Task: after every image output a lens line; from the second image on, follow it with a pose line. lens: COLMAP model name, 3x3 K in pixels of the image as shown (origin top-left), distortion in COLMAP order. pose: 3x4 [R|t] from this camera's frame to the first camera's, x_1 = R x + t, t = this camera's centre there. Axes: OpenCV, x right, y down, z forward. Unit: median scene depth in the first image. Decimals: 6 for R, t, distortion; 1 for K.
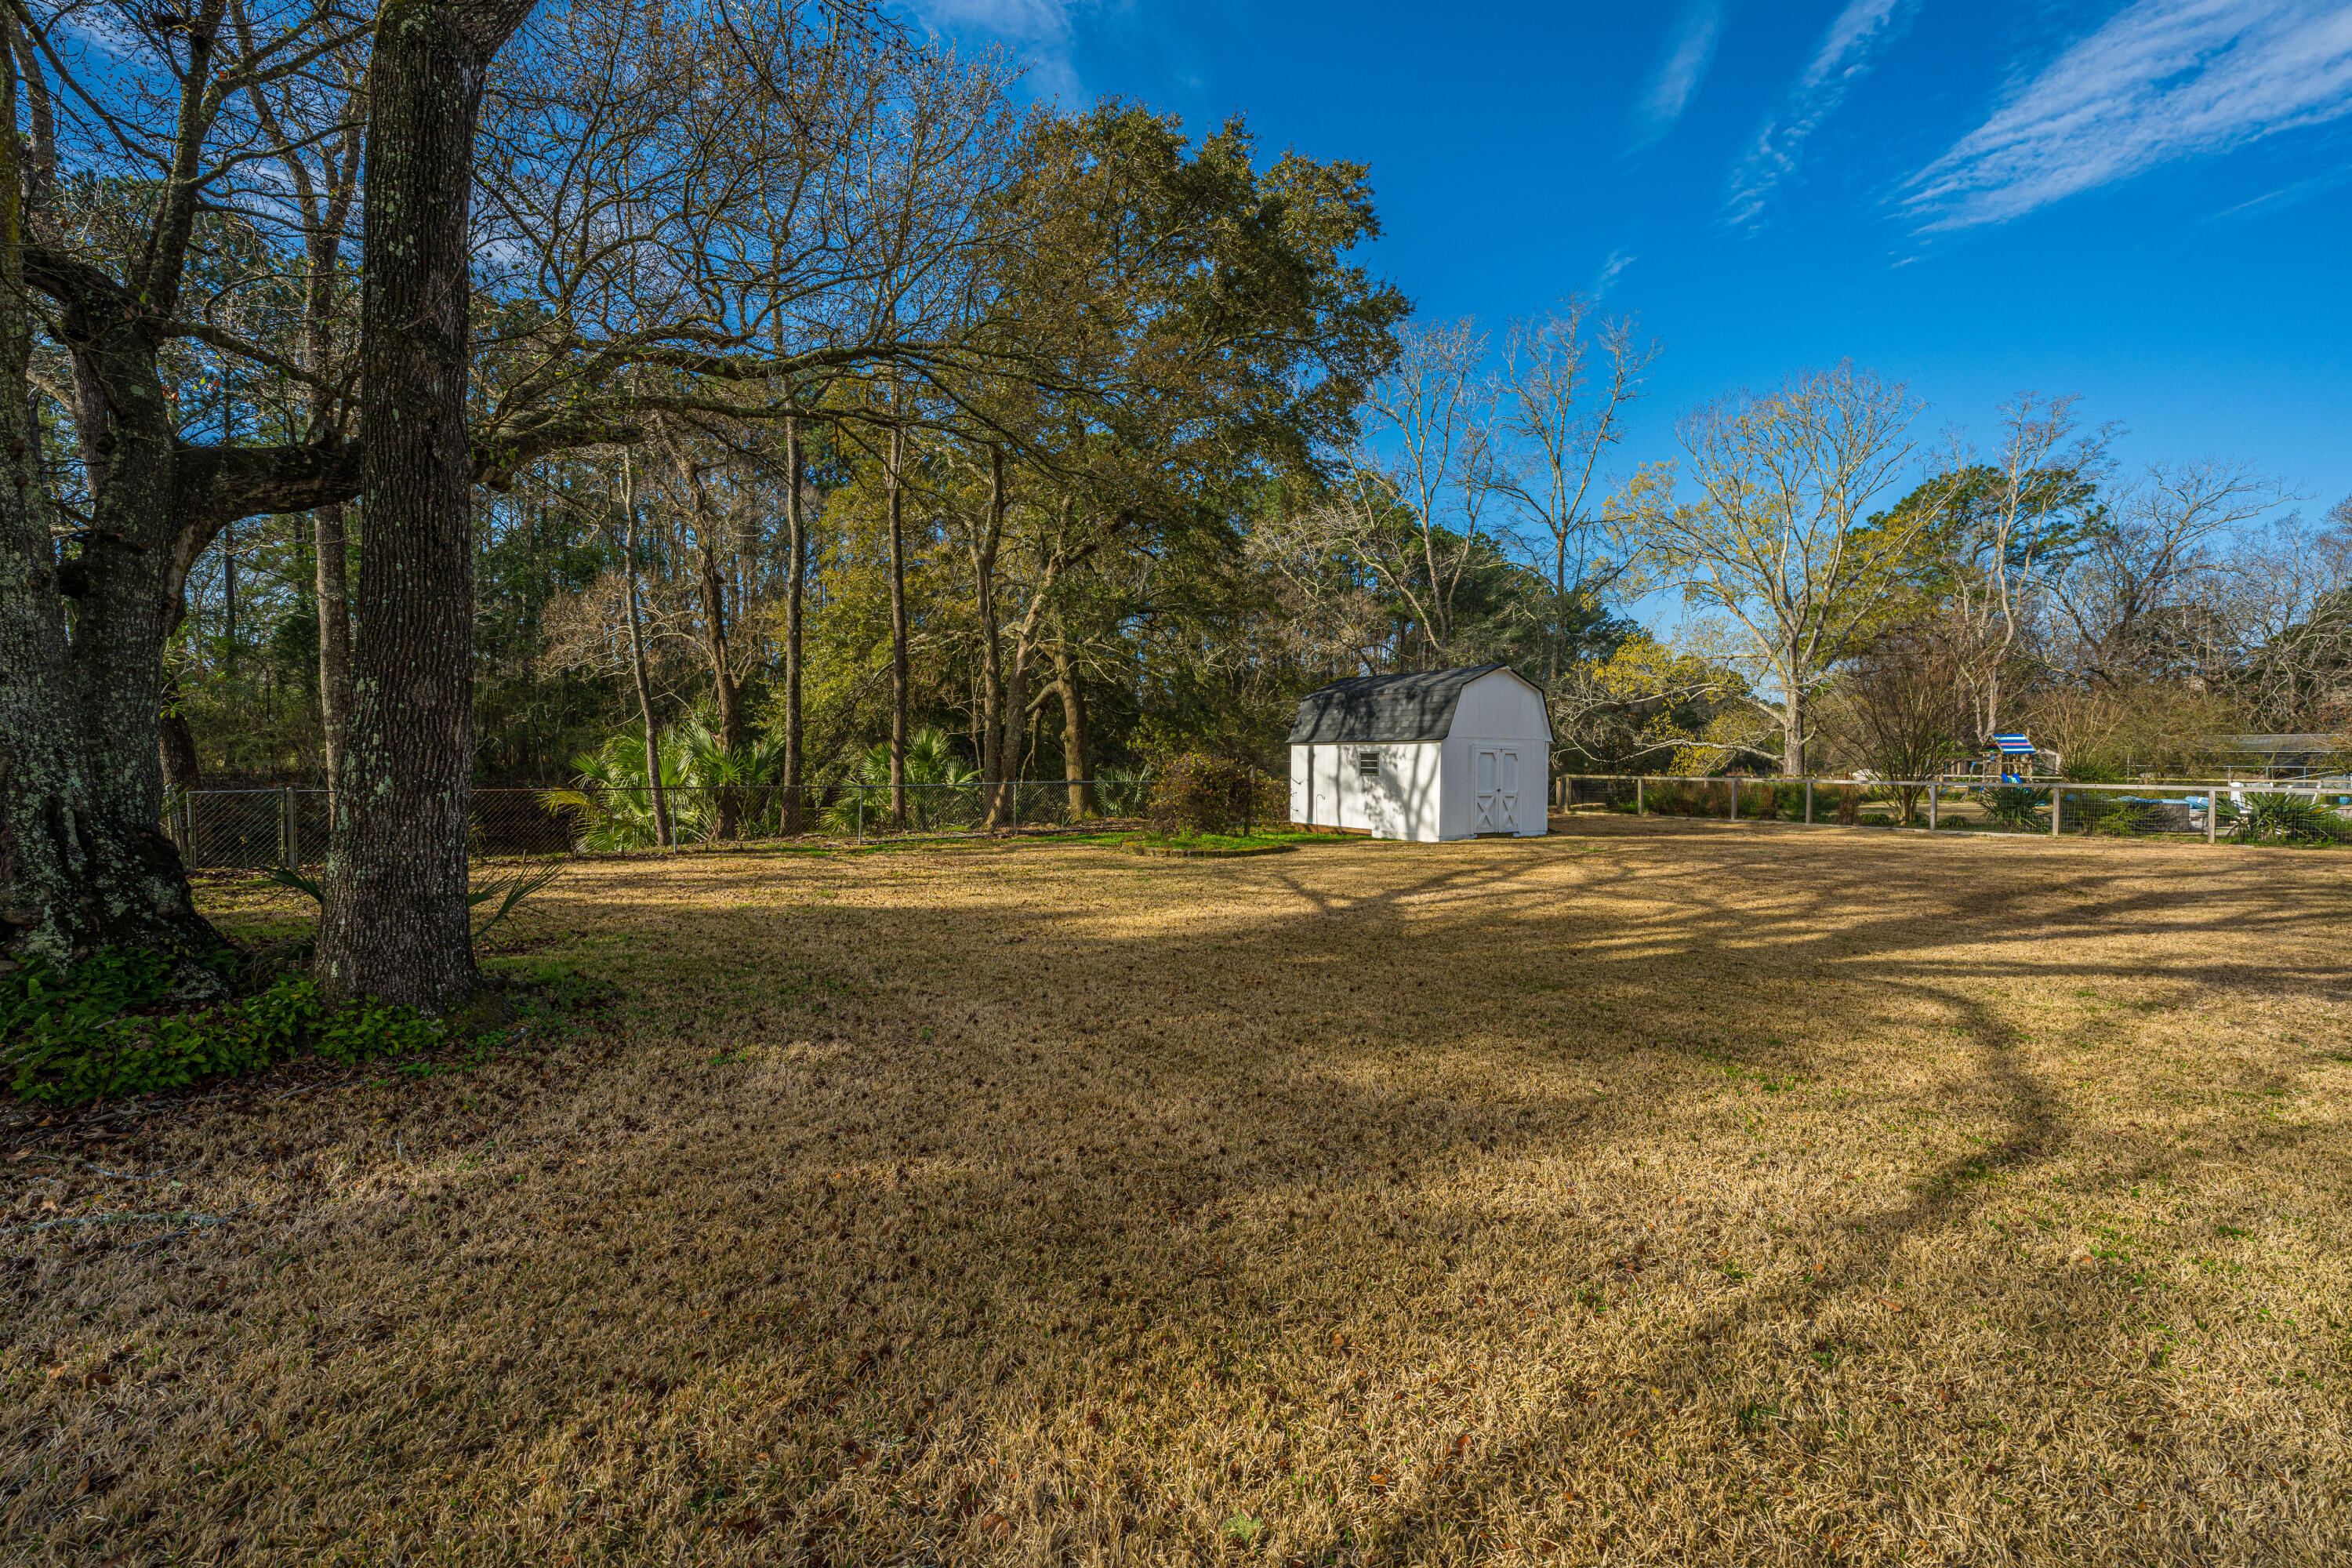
lens RADIAL K [[966.5, 0, 1164.6], [0, 966.5, 758.2], [0, 0, 1]] dist [-0.000933, -0.000041]
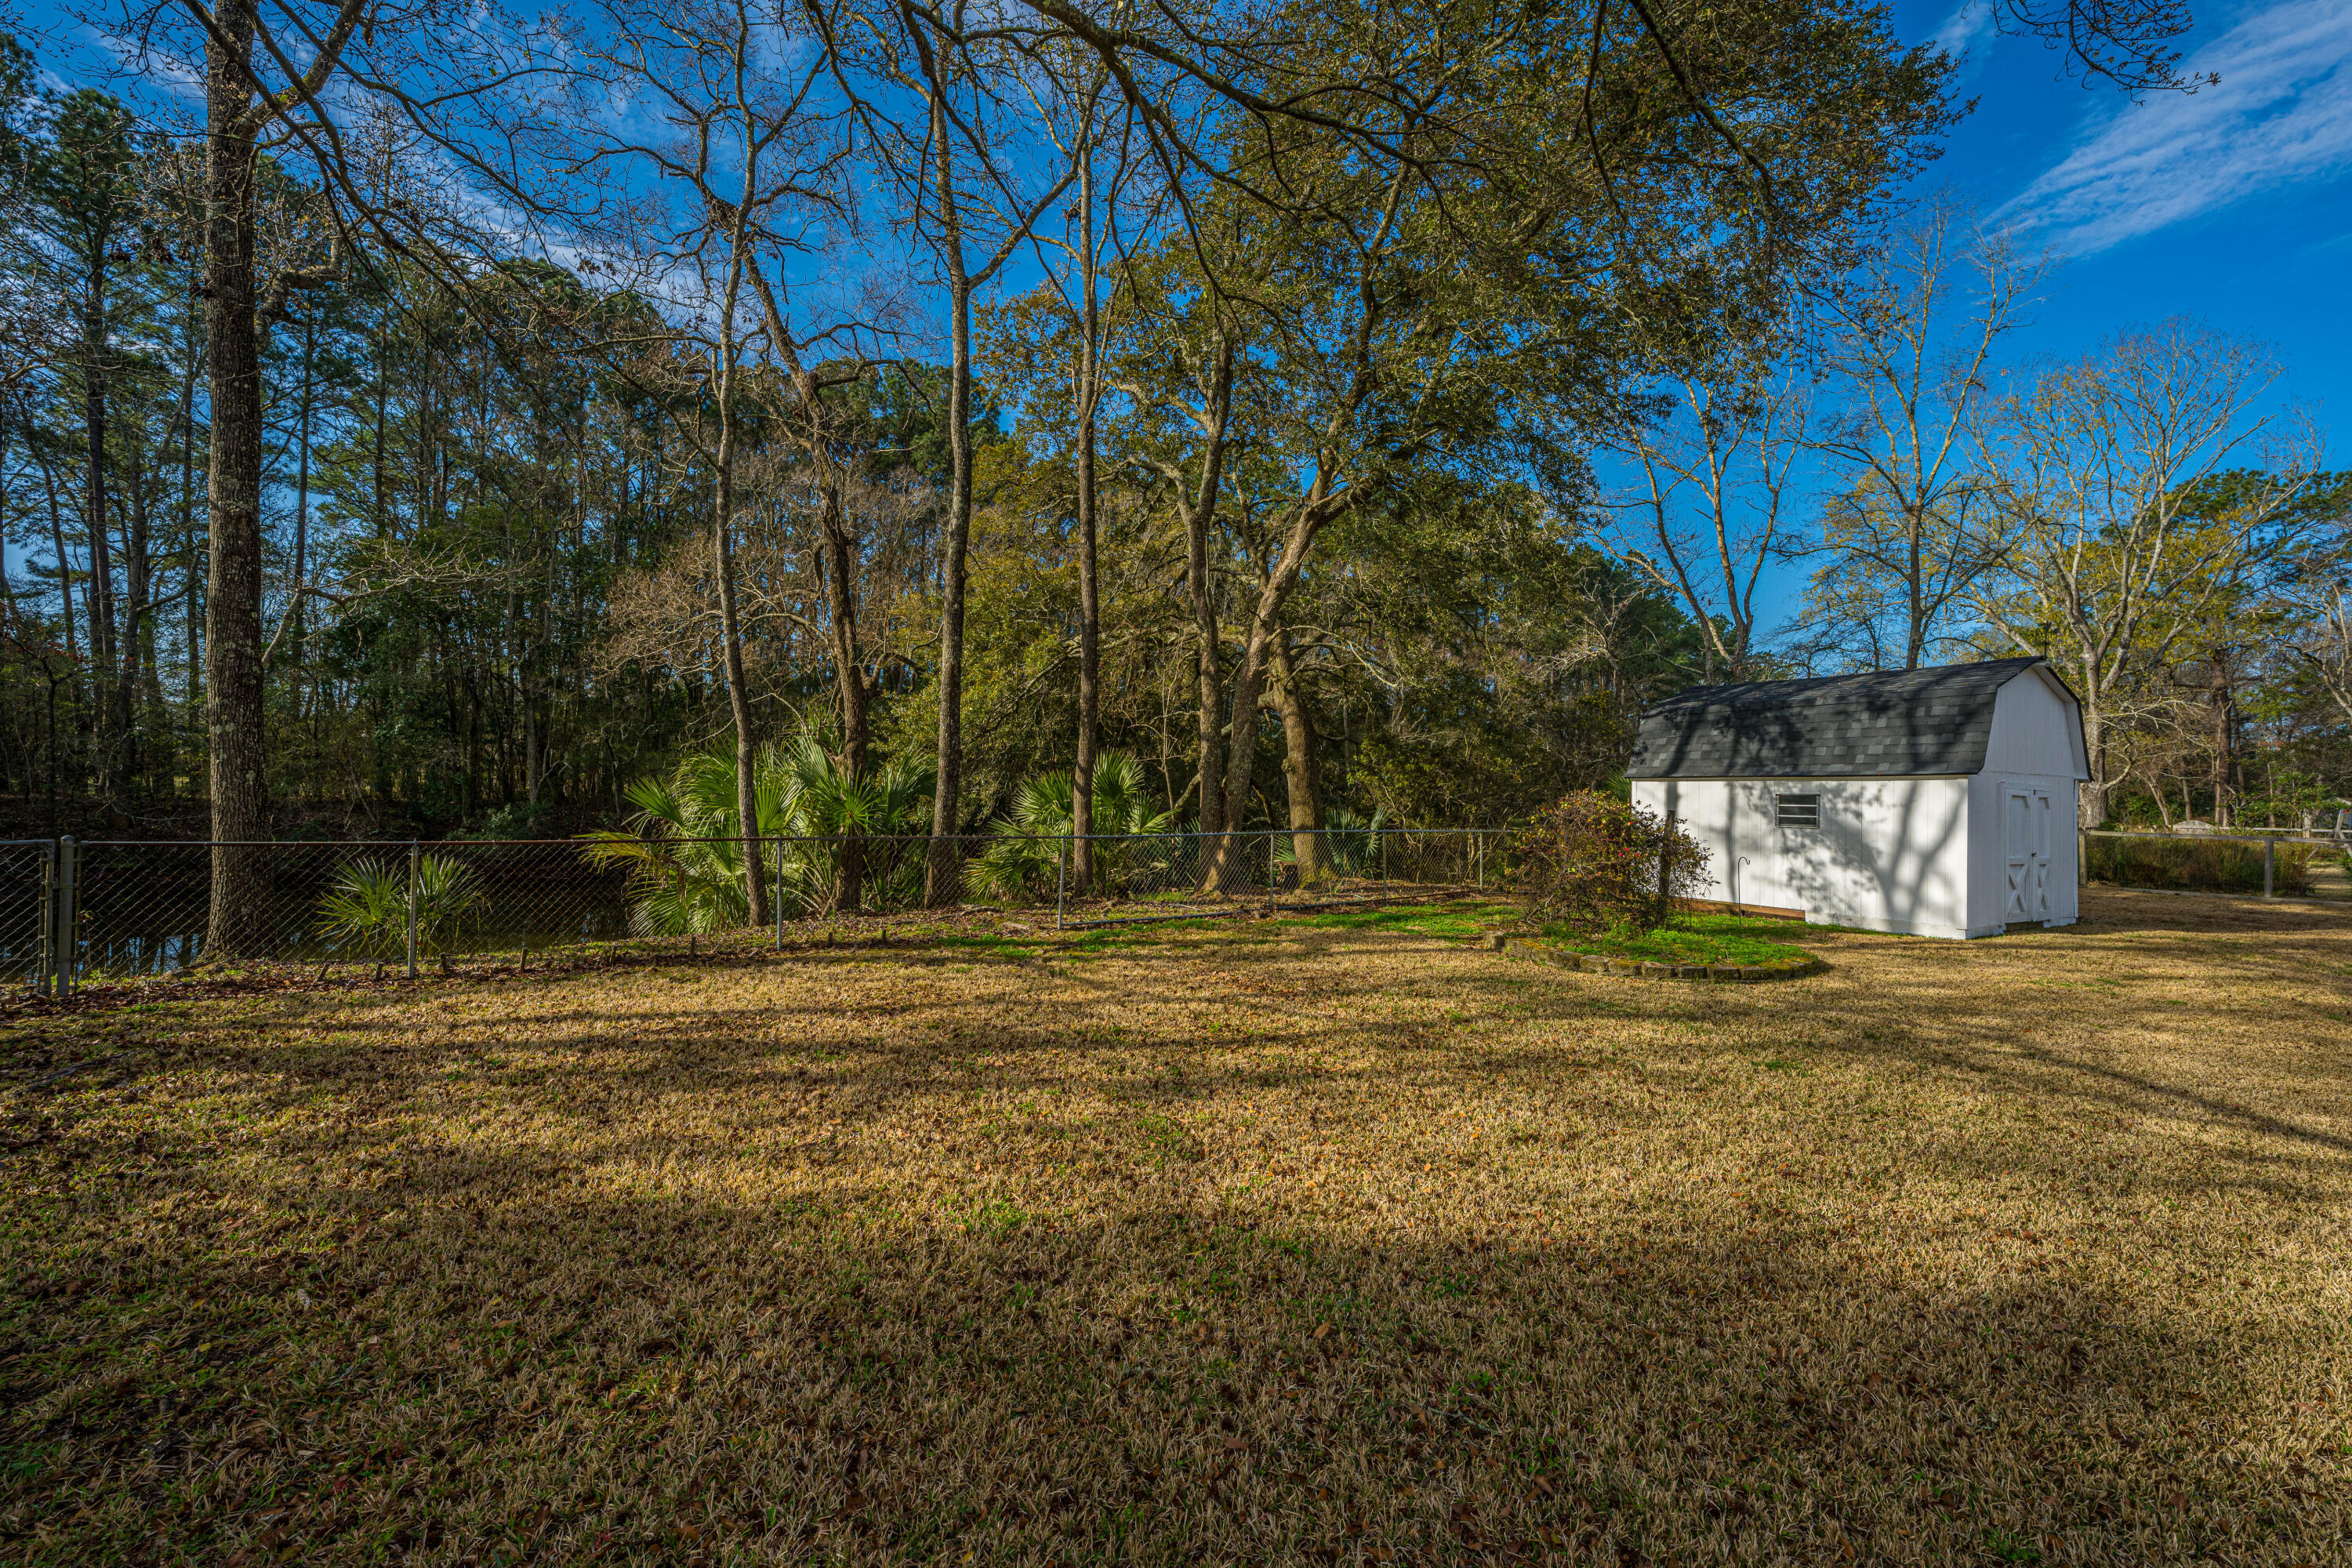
lens RADIAL K [[958.0, 0, 1164.5], [0, 958.0, 750.8], [0, 0, 1]] dist [-0.000057, 0.000307]
pose [[0.997397, 0.009583, -0.071472, -0.175627], [-0.012815, 0.998909, -0.044907, -0.000036], [0.070963, 0.045706, 0.996431, 0.324870]]
